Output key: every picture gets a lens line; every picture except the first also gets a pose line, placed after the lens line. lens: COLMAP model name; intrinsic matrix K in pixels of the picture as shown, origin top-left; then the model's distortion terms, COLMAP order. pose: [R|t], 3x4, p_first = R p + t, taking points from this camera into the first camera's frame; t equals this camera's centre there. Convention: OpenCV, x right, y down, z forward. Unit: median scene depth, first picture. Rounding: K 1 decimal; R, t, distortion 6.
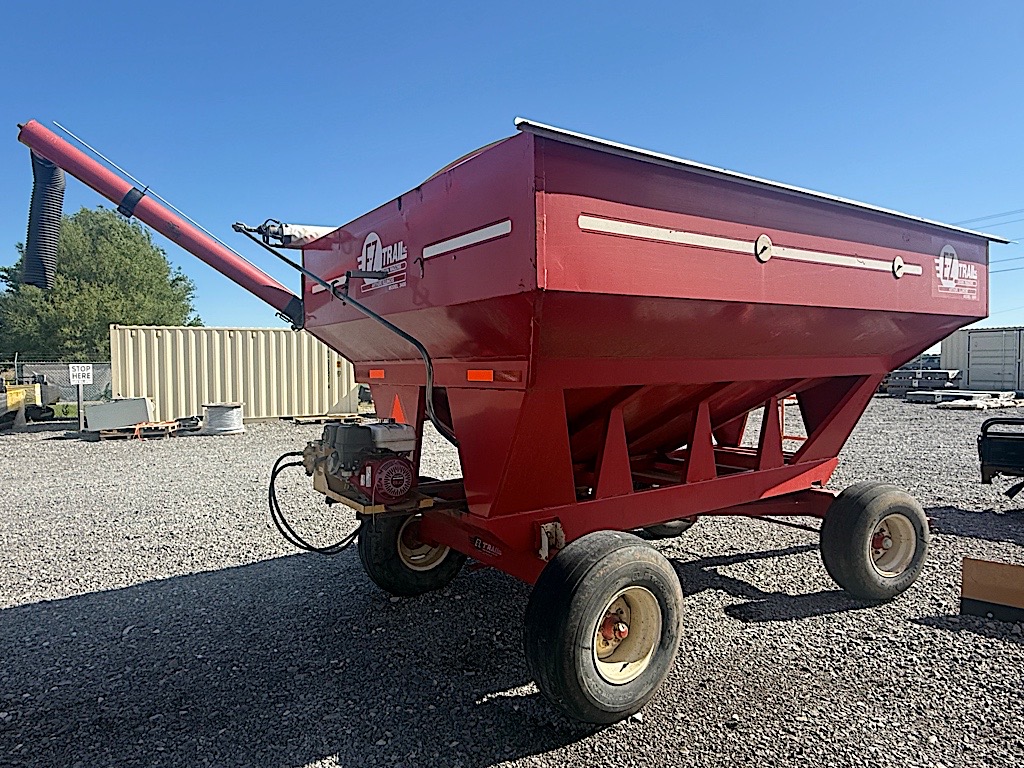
lens RADIAL K [[671.7, 0, 512.0], [0, 671.7, 384.0], [0, 0, 1]] dist [-0.004165, -0.001246]
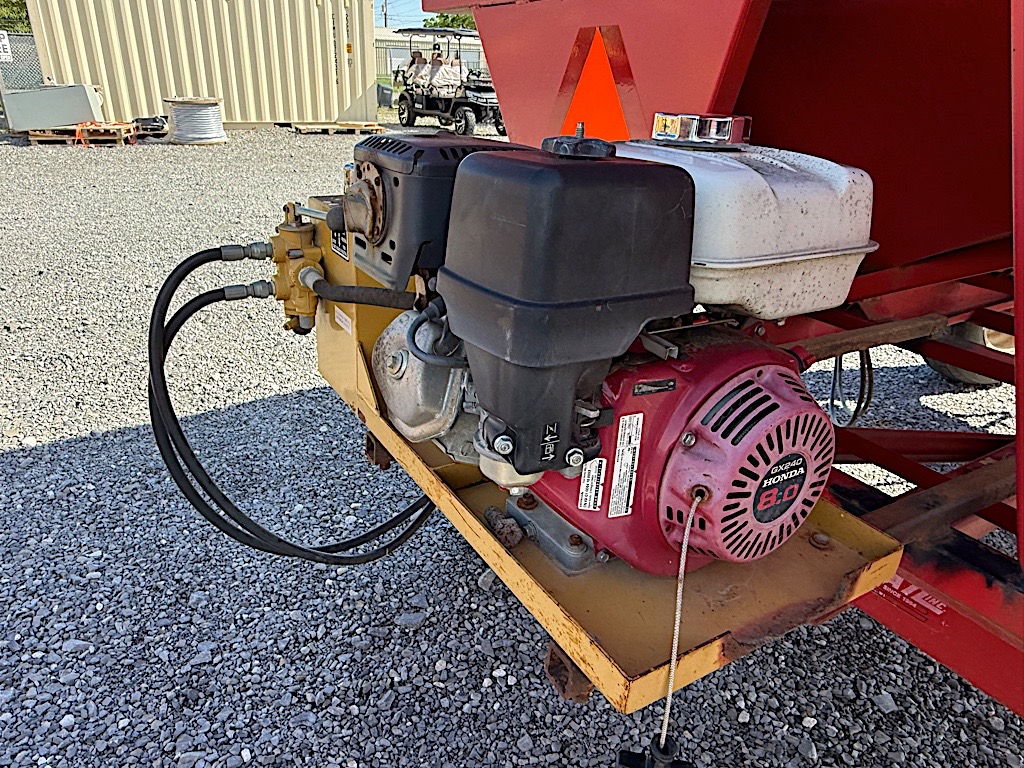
lens RADIAL K [[690.6, 0, 500.2], [0, 690.6, 384.8], [0, 0, 1]] dist [-0.000290, 0.000758]
pose [[0.997902, 0.057153, -0.030413, -0.065394], [-0.041055, 0.921873, 0.385310, 0.013990], [0.050058, -0.383253, 0.922286, 0.228424]]
